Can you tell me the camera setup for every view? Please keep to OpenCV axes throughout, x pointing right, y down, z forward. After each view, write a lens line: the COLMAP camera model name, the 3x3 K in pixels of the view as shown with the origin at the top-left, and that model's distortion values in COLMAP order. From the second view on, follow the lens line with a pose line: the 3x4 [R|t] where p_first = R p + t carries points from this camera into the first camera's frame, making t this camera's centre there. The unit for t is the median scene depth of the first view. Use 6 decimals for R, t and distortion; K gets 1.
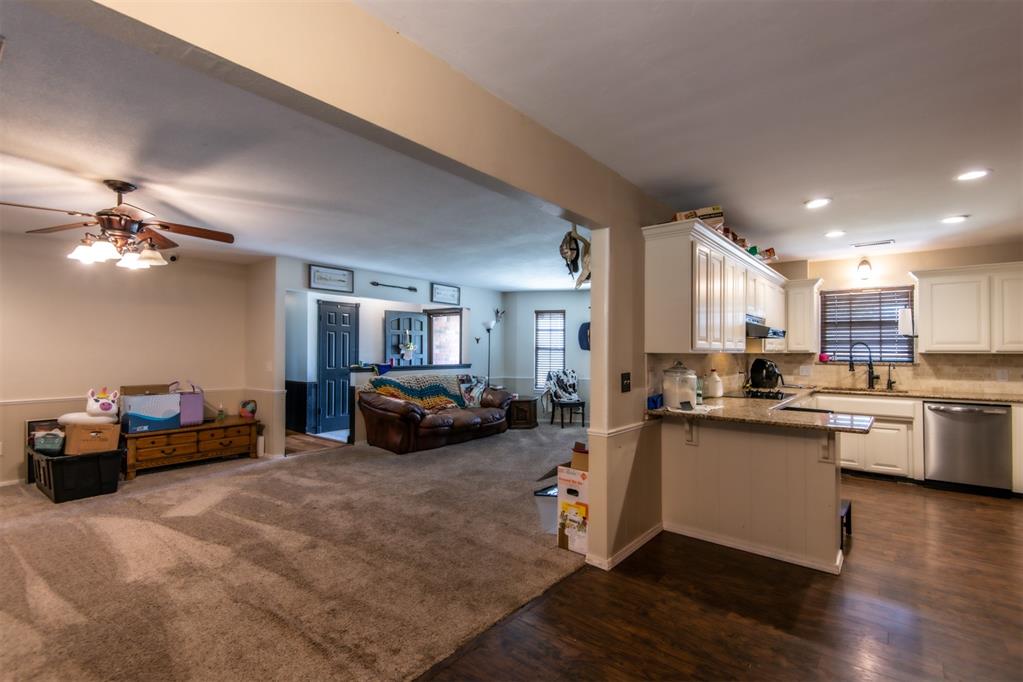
lens RADIAL K [[467.2, 0, 513.9], [0, 467.2, 344.0], [0, 0, 1]] dist [0.014788, -0.009630]
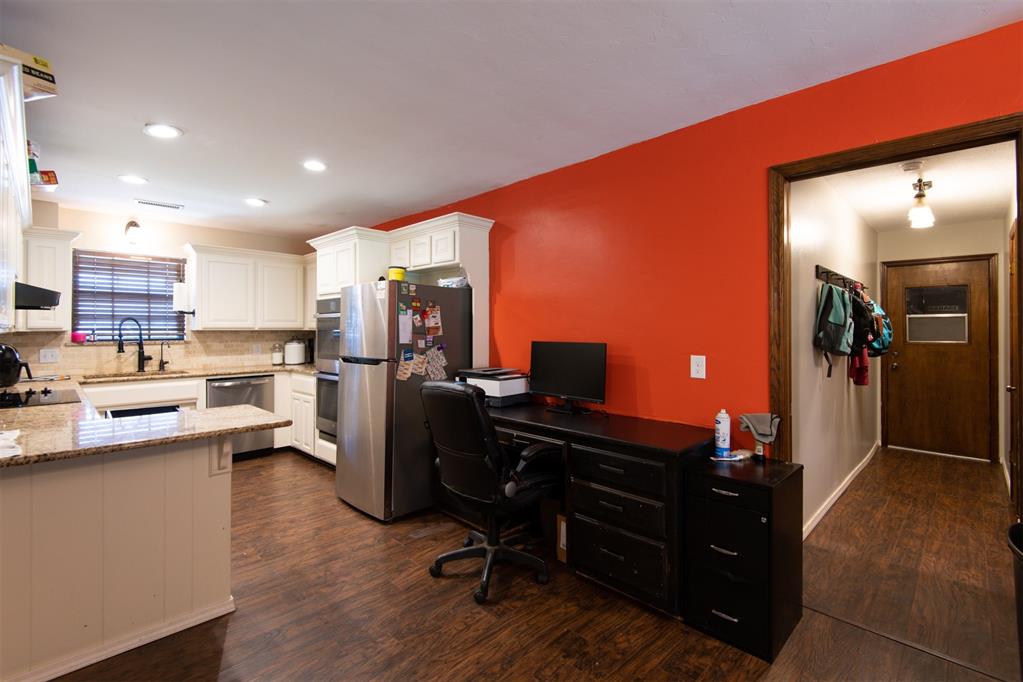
lens RADIAL K [[462.0, 0, 510.0], [0, 462.0, 329.0], [0, 0, 1]] dist [0.027619, -0.020808]
pose [[0.102684, -0.004336, 0.994705, -0.022443], [-0.013700, 0.999889, 0.005772, 0.002305], [-0.994620, -0.014221, 0.102614, 0.240852]]
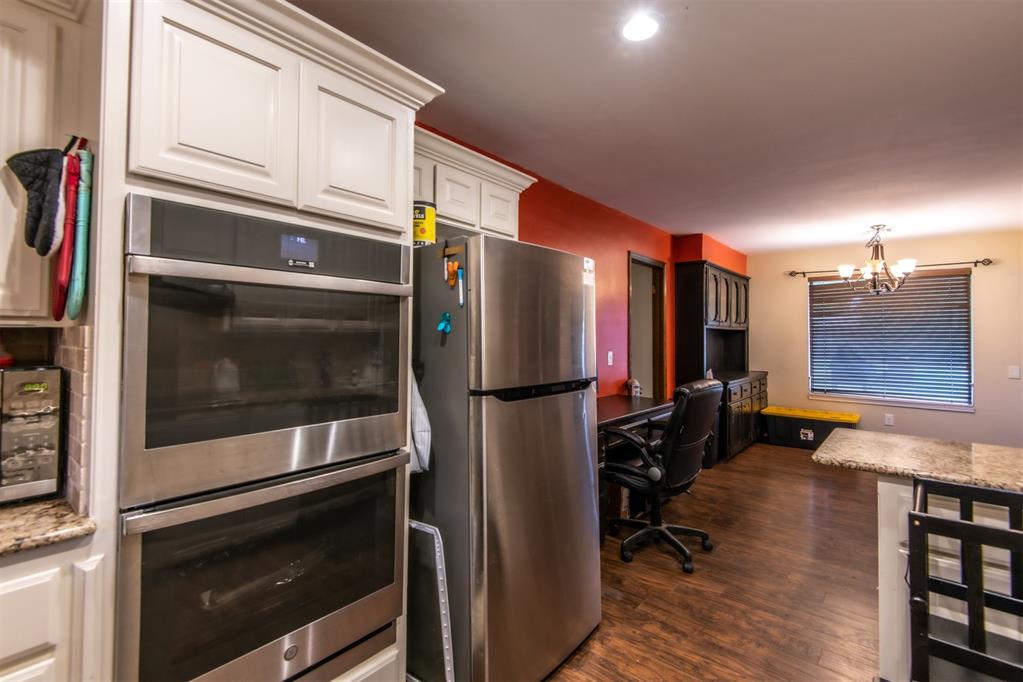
lens RADIAL K [[475.7, 0, 506.7], [0, 475.7, 327.8], [0, 0, 1]] dist [0.004164, 0.000496]
pose [[-0.999827, -0.012673, 0.013644, 0.634664], [-0.013103, 0.999405, -0.031891, 0.017993], [-0.013231, -0.032065, -0.999398, 0.880920]]
